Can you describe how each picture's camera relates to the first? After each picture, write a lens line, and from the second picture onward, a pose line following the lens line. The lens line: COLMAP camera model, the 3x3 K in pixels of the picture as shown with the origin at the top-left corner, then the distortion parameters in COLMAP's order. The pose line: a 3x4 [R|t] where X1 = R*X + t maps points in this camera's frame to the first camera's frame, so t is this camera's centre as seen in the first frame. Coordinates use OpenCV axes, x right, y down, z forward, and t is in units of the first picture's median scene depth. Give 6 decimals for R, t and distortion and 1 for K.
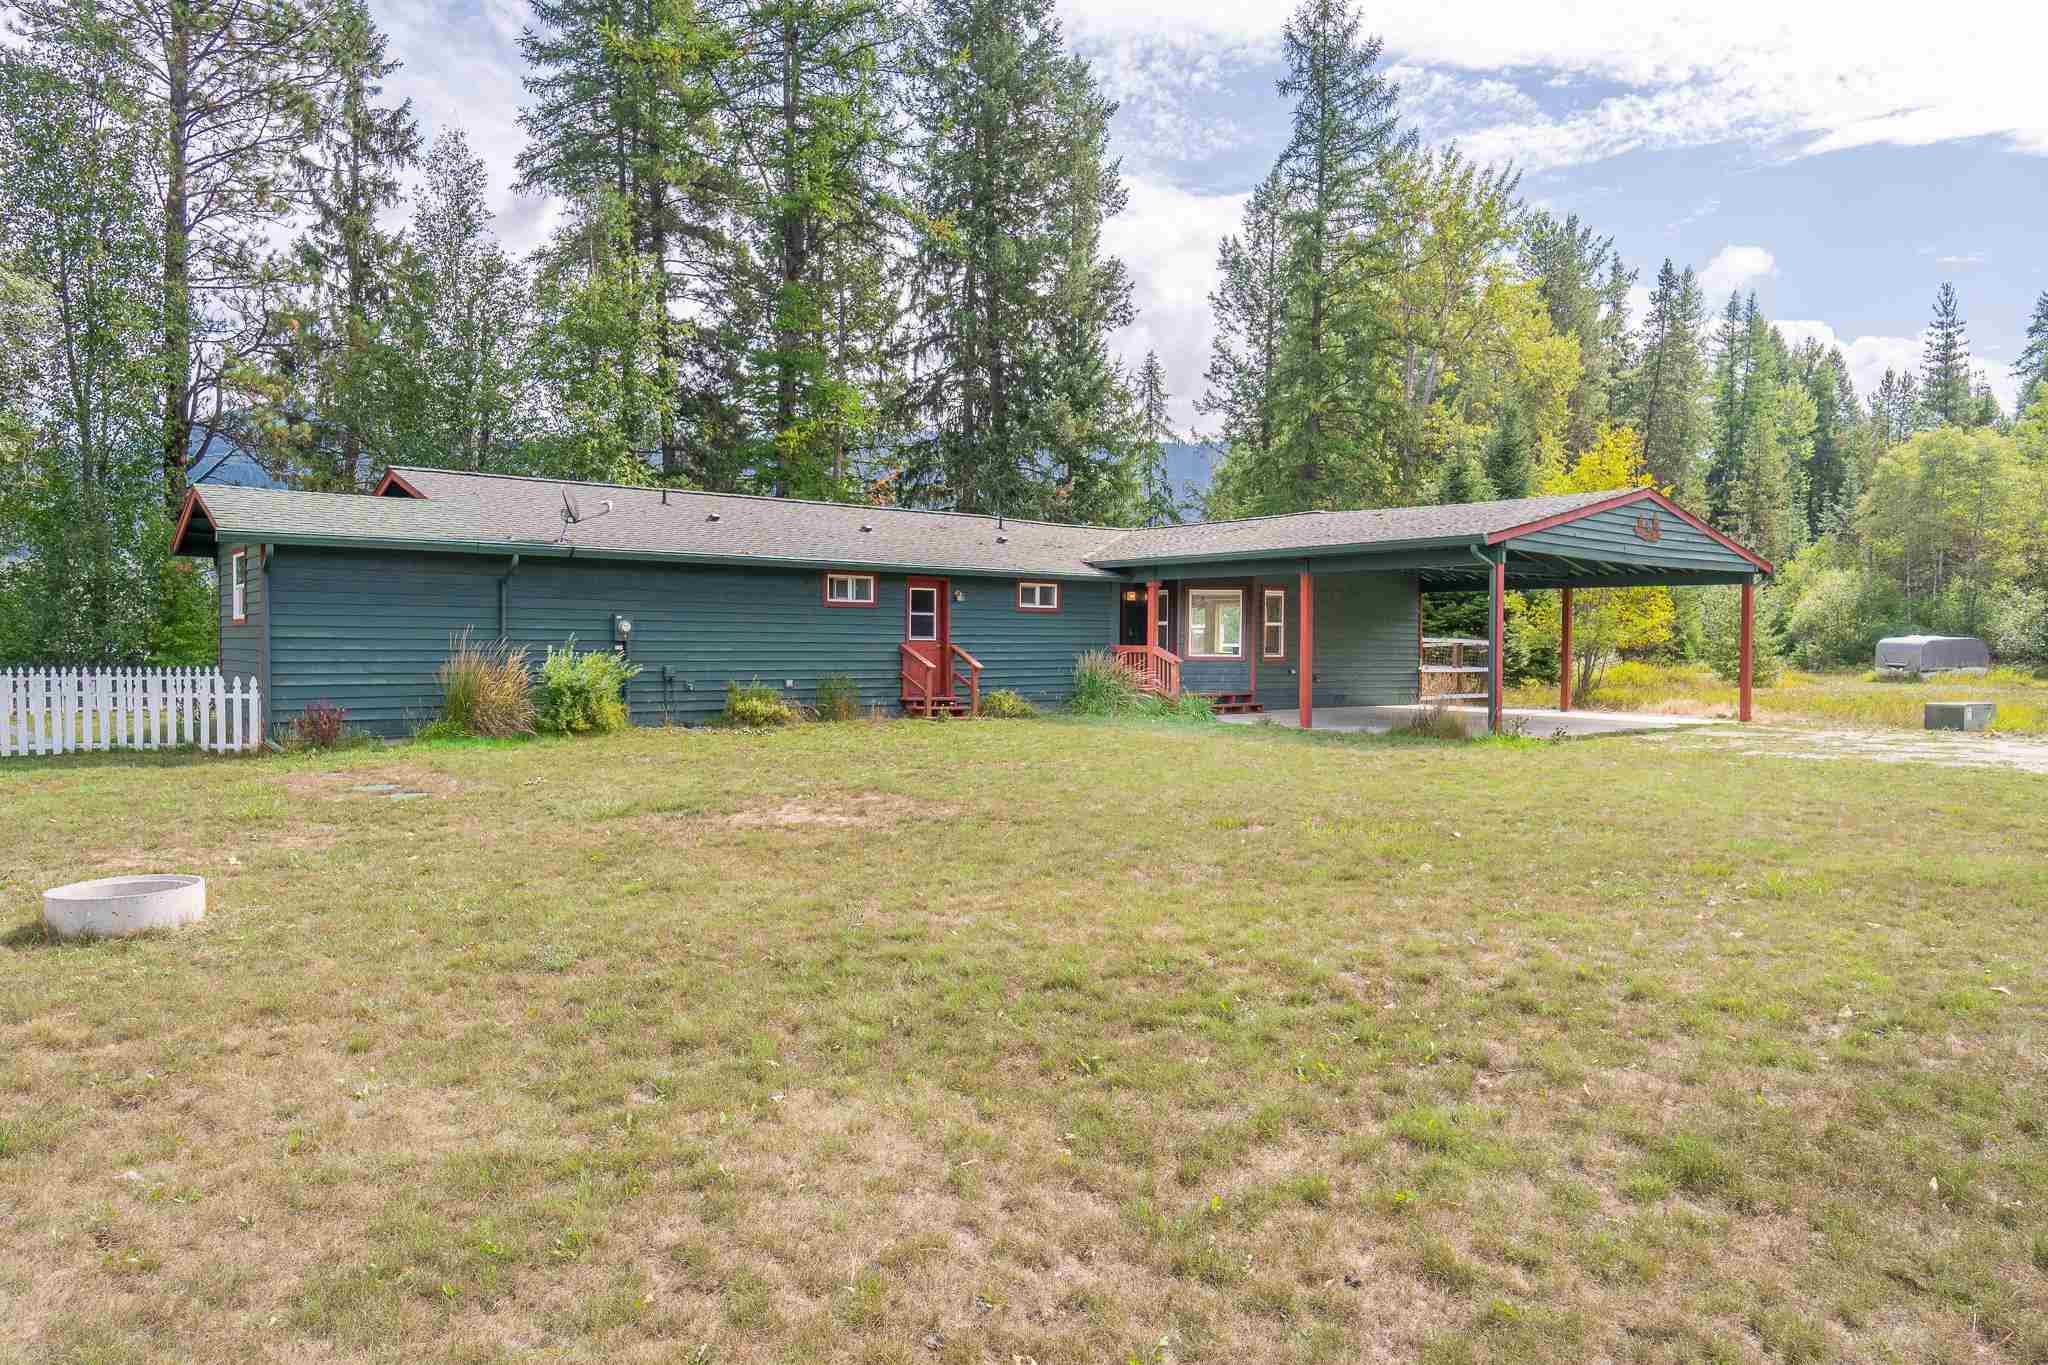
lens RADIAL K [[1325.7, 0, 1024.0], [0, 1325.7, 682.5], [0, 0, 1]] dist [-0.004472, -0.005167]
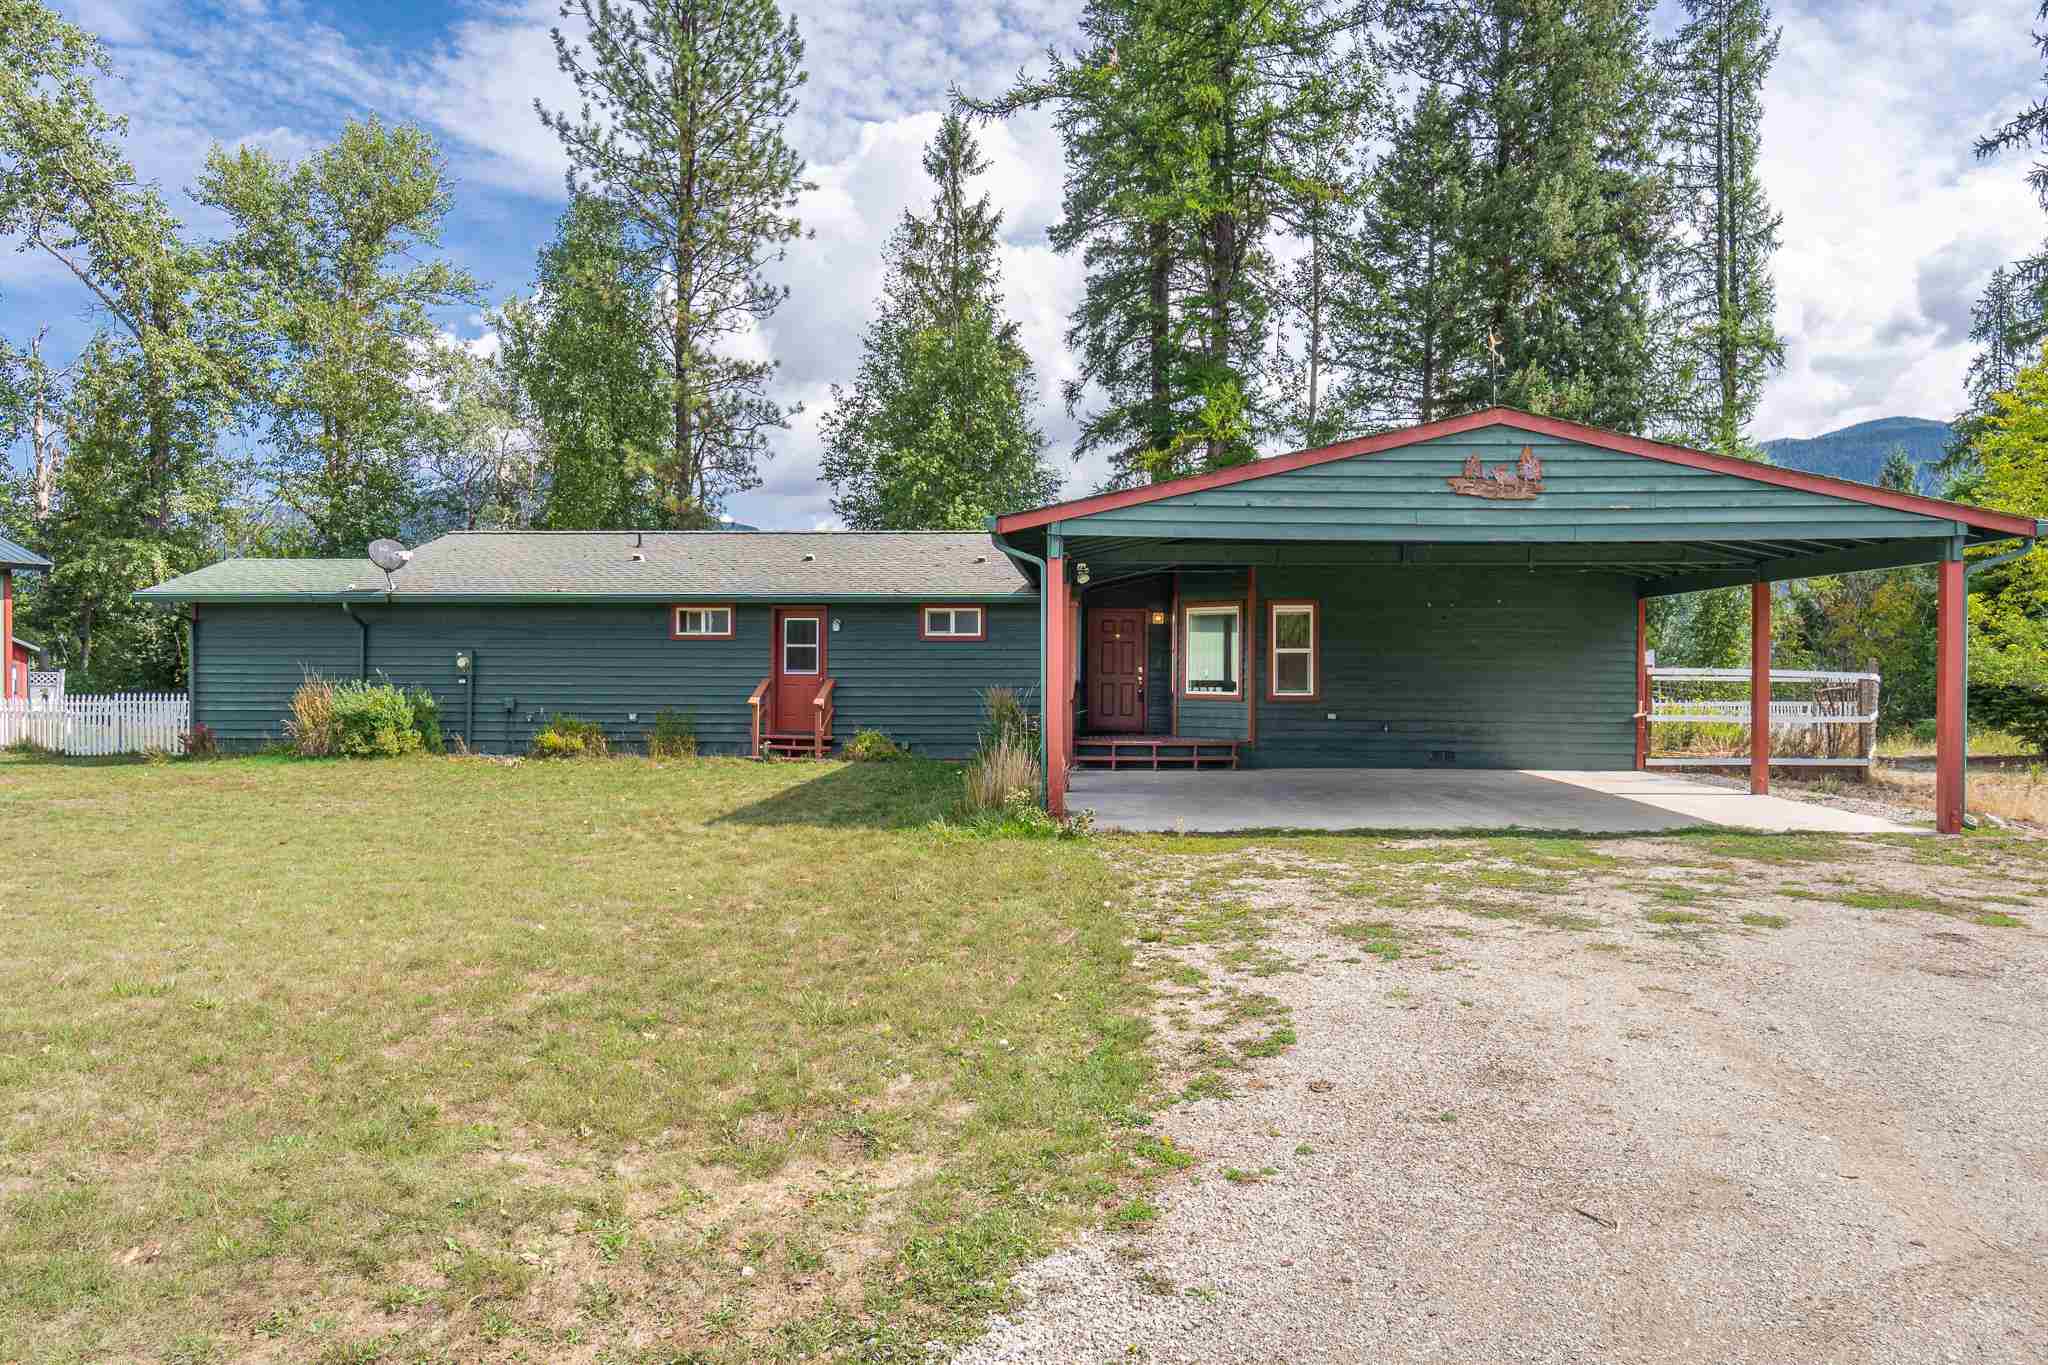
lens RADIAL K [[1337.6, 0, 1021.5], [0, 1337.6, 655.2], [0, 0, 1]] dist [0.002804, 0.003619]
pose [[0.740218, -0.010991, -0.672277, 0.561826], [-0.018977, 0.999127, -0.037230, -0.010926], [0.672099, 0.040316, 0.739363, 0.344216]]
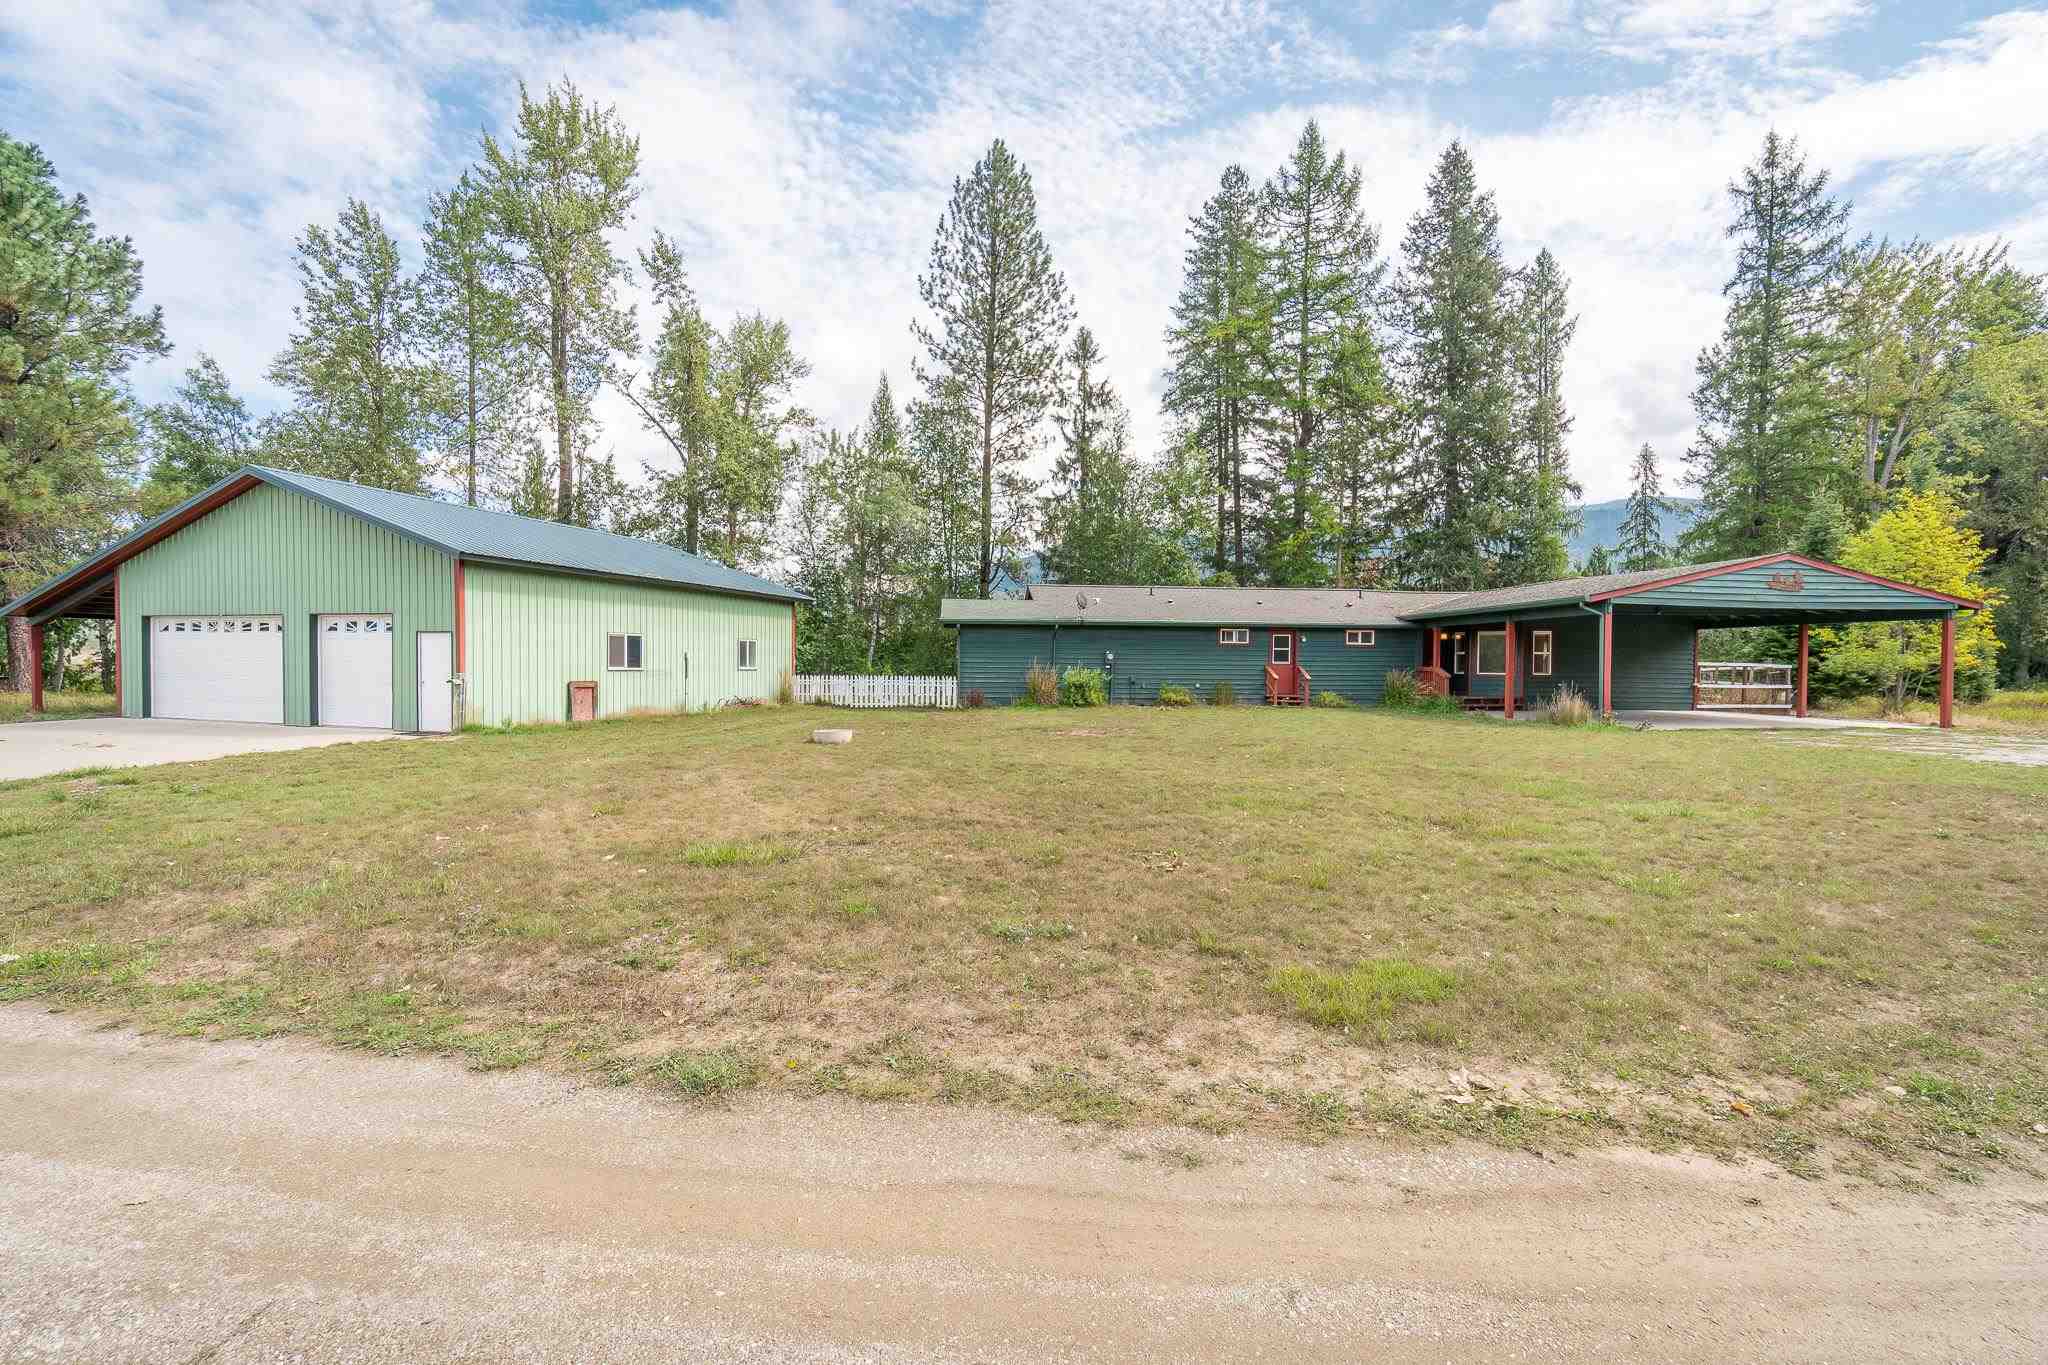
lens RADIAL K [[894.0, 0, 1018.8], [0, 894.0, 666.2], [0, 0, 1]] dist [0.000013, -0.000151]
pose [[0.820934, 0.001086, -0.571022, 0.273130], [-0.019994, 0.999440, -0.026845, 0.009603], [0.570673, 0.033455, 0.820496, -0.169957]]
